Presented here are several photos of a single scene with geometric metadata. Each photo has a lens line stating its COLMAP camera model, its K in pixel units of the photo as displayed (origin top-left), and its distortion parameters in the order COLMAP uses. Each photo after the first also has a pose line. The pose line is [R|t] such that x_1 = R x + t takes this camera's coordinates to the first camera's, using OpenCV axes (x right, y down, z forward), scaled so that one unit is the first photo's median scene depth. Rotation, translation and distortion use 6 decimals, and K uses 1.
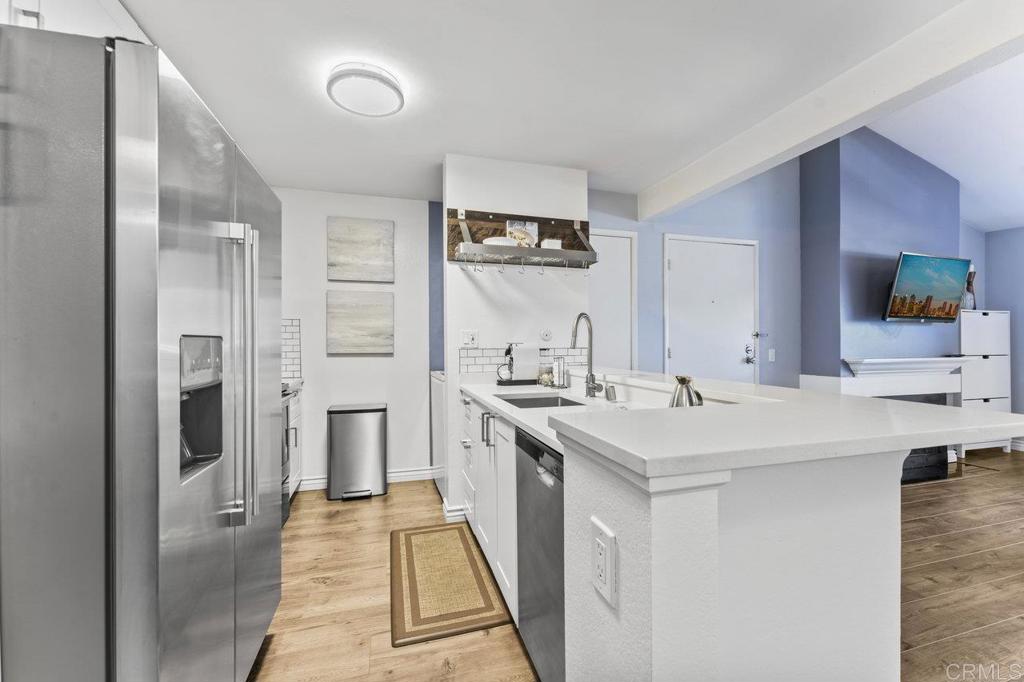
lens RADIAL K [[407.1, 0, 508.5], [0, 407.1, 344.7], [0, 0, 1]] dist [0.000341, 0.000221]
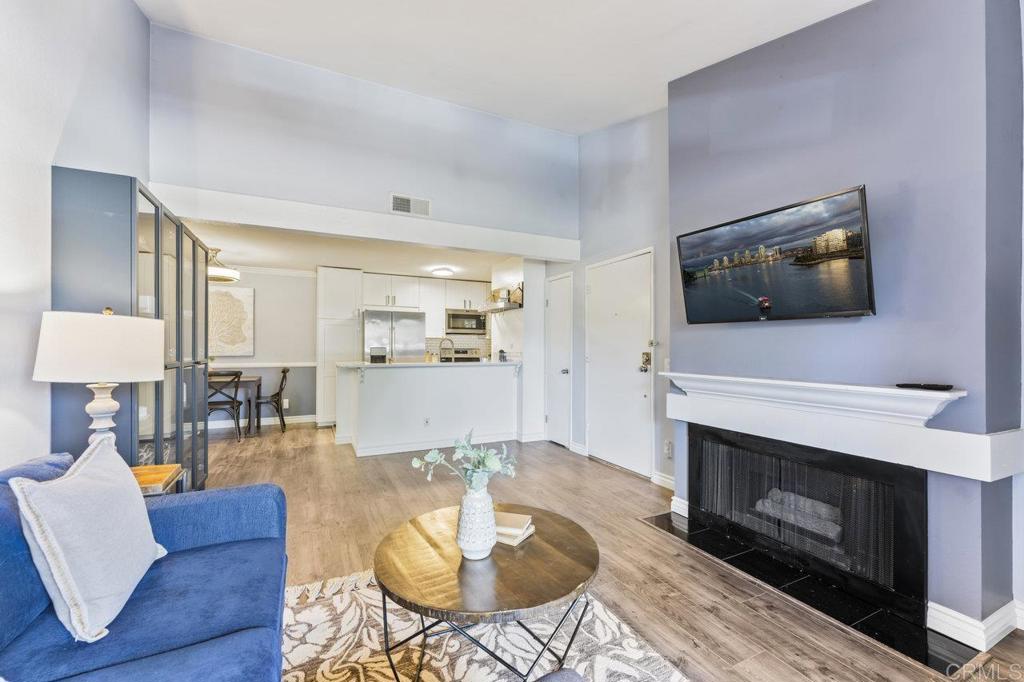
lens RADIAL K [[414.9, 0, 508.4], [0, 414.9, 345.9], [0, 0, 1]] dist [0.000531, 0.000247]
pose [[0.163369, 0.000580, -0.986565, 1.762646], [-0.007622, 0.999971, -0.000675, -0.017392], [0.986536, 0.007630, 0.163368, 0.573276]]
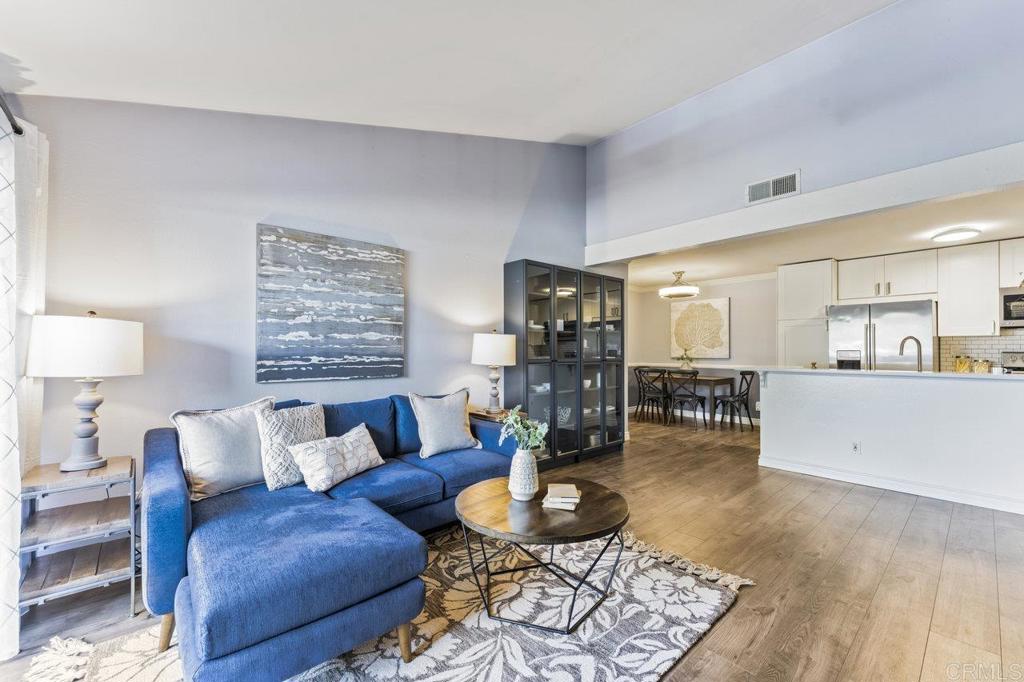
lens RADIAL K [[414.9, 0, 508.4], [0, 414.9, 345.9], [0, 0, 1]] dist [0.000531, 0.000247]
pose [[-0.908108, -0.004212, -0.418714, 1.585571], [-0.001147, 0.999971, -0.007571, -0.010351], [0.418734, -0.006395, -0.908087, 1.171478]]
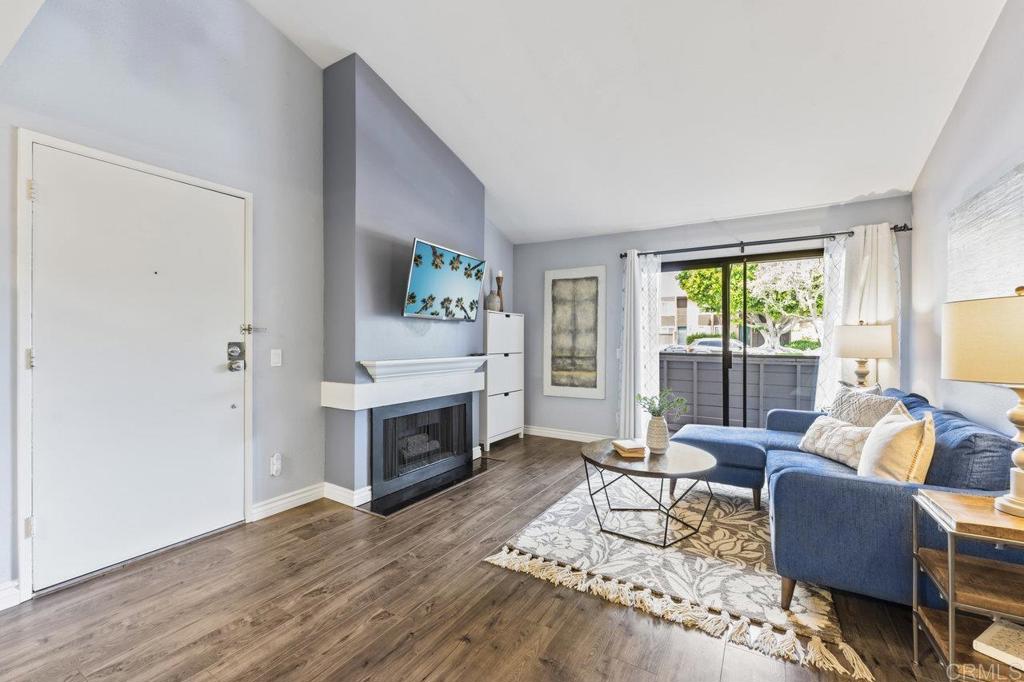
lens RADIAL K [[427.9, 0, 509.8], [0, 427.9, 342.4], [0, 0, 1]] dist [-0.001679, -0.000295]
pose [[0.733855, 0.003676, 0.679296, 0.508773], [-0.005165, 0.999987, 0.000169, -0.004793], [-0.679287, -0.003633, 0.733864, 0.190887]]
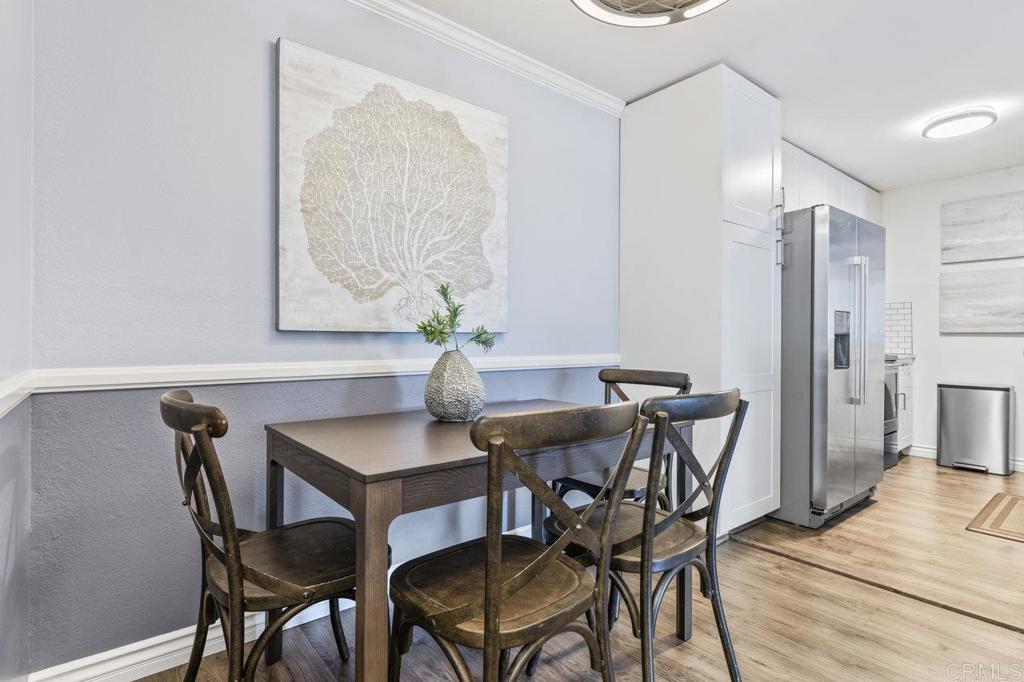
lens RADIAL K [[511.7, 0, 512.0], [0, 511.7, 341.0], [0, 0, 1]] dist [0.004413, 0.001190]
pose [[0.386567, 0.005561, -0.922244, 0.362348], [-0.005431, 0.999978, 0.003753, 0.043993], [0.922245, 0.003557, 0.386589, -0.555359]]
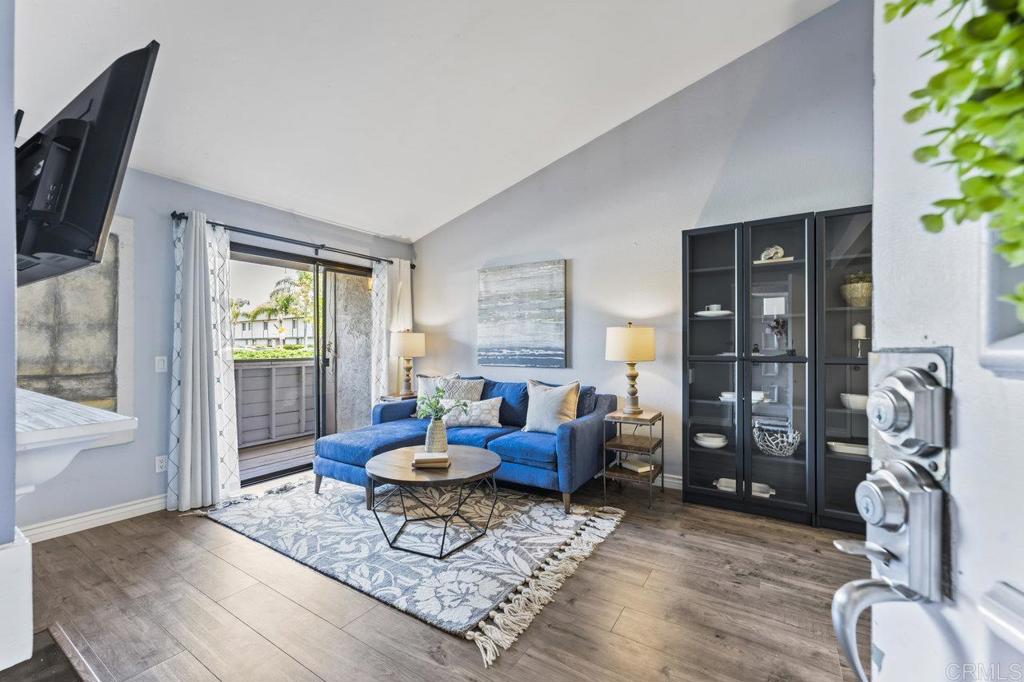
lens RADIAL K [[414.9, 0, 508.4], [0, 414.9, 345.9], [0, 0, 1]] dist [0.000531, 0.000247]
pose [[-0.655150, 0.002311, 0.755496, 0.588372], [0.003572, 0.999994, 0.000039, -0.006043], [-0.755491, 0.002724, -0.655154, 1.045672]]
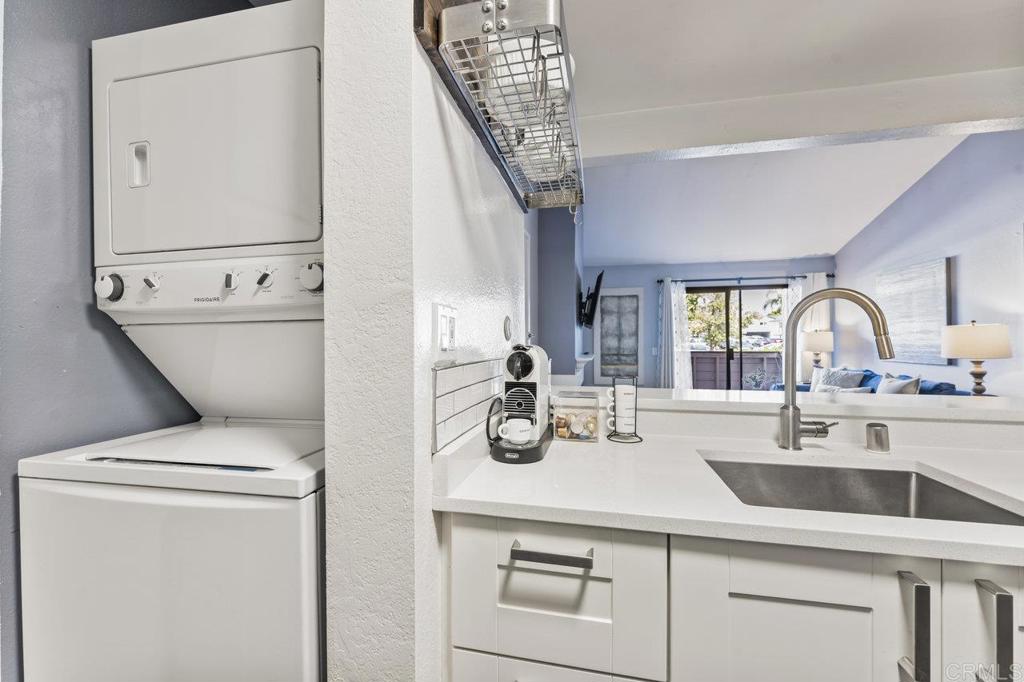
lens RADIAL K [[413.4, 0, 512.0], [0, 413.4, 341.0], [0, 0, 1]] dist [-0.001840, 0.000055]
pose [[0.481685, 0.002801, 0.876340, -0.279482], [0.002809, 0.999985, -0.004740, -0.009927], [-0.876340, 0.004745, 0.481670, 0.665930]]
